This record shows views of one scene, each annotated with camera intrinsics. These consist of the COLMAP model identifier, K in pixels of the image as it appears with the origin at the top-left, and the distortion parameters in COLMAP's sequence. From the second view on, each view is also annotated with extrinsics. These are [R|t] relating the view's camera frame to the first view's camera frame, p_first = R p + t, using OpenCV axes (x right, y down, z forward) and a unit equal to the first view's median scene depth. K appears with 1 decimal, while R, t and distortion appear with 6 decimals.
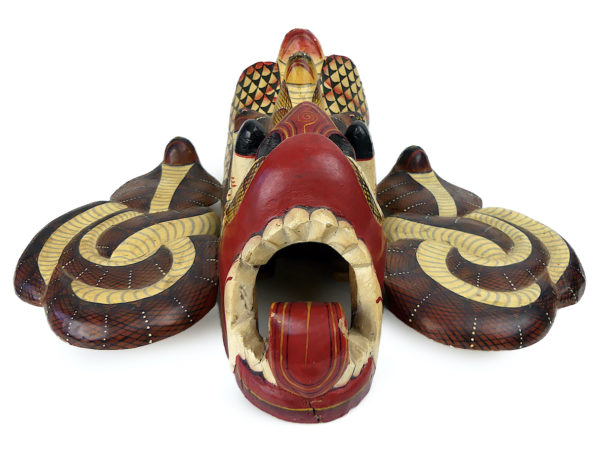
lens RADIAL K [[584.0, 0, 306.9], [0, 584.0, 224.4], [0, 0, 1]] dist [-0.013014, -0.005938]
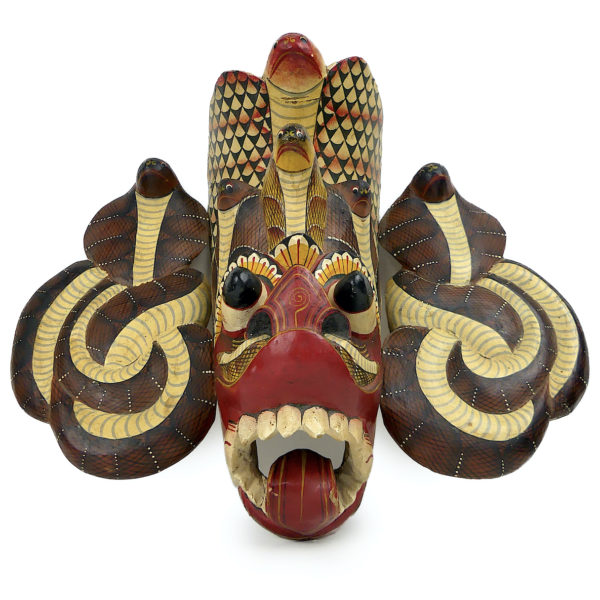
lens RADIAL K [[739.4, 0, 302.5], [0, 739.4, 340.5], [0, 0, 1]] dist [-0.001301, -0.001618]
pose [[0.999575, -0.003830, -0.028910, 0.031738], [0.018116, 0.858410, 0.512645, -0.570003], [0.022854, -0.512950, 0.858114, -0.040821]]
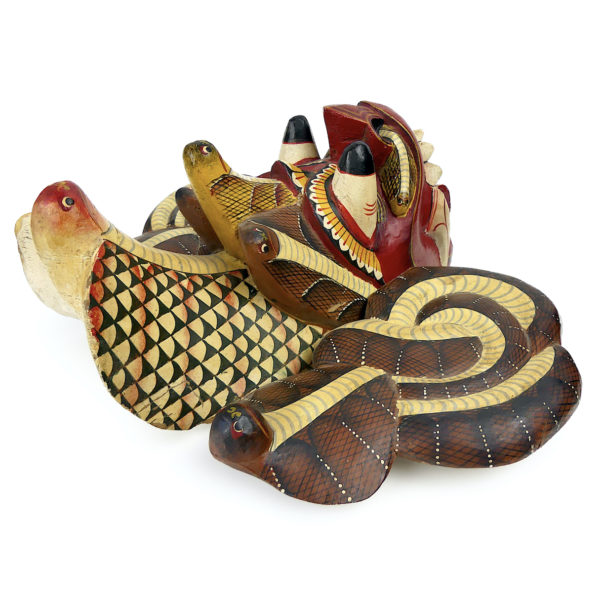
lens RADIAL K [[590.1, 0, 300.0], [0, 590.1, 300.0], [0, 0, 1]] dist [-0.016490, -0.004332]
pose [[-0.593551, -0.447582, 0.668855, -0.699336], [0.458986, 0.494416, 0.738163, -0.699432], [-0.661081, 0.745133, -0.088028, 1.130908]]
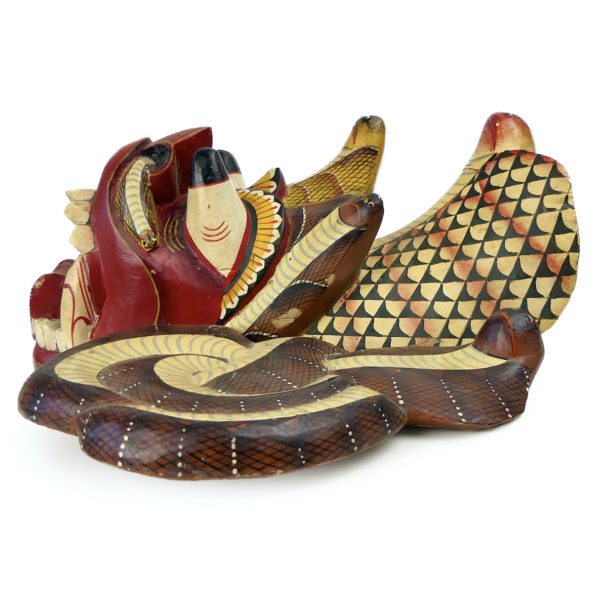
lens RADIAL K [[681.4, 0, 279.2], [0, 681.4, 299.6], [0, 0, 1]] dist [0.002224, -0.031326]
pose [[-0.001235, 0.193875, -0.981025, 0.966395], [-0.489177, 0.855519, 0.169688, -0.173581], [0.872184, 0.480104, 0.093783, 0.921120]]
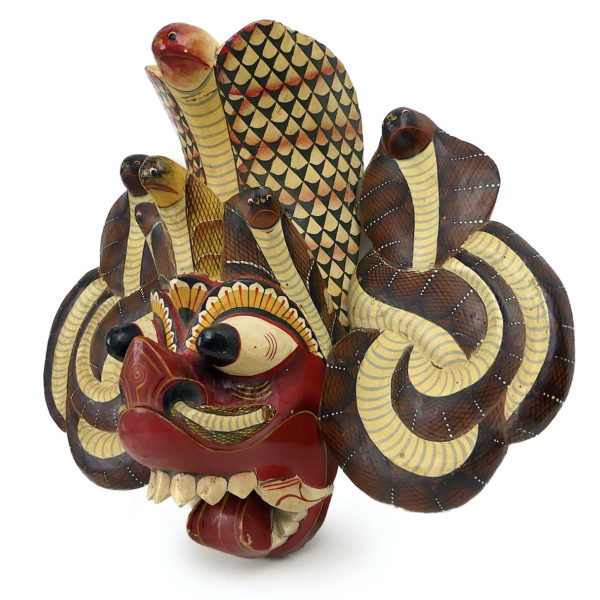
lens RADIAL K [[784.6, 0, 317.7], [0, 784.6, 310.9], [0, 0, 1]] dist [0.009498, 0.012639]
pose [[0.864581, -0.054906, -0.499485, 0.672477], [0.393062, 0.693165, 0.604173, -0.688033], [0.313053, -0.718685, 0.620879, 0.306984]]
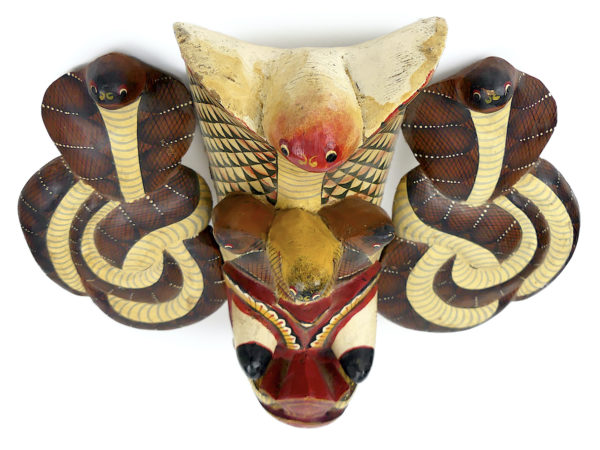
lens RADIAL K [[610.1, 0, 279.6], [0, 610.1, 224.9], [0, 0, 1]] dist [-0.008717, -0.008219]
pose [[0.999721, 0.022944, -0.005658, -0.041027], [0.009549, -0.173215, 0.984838, -0.959941], [0.021616, -0.984617, -0.173385, 1.193822]]
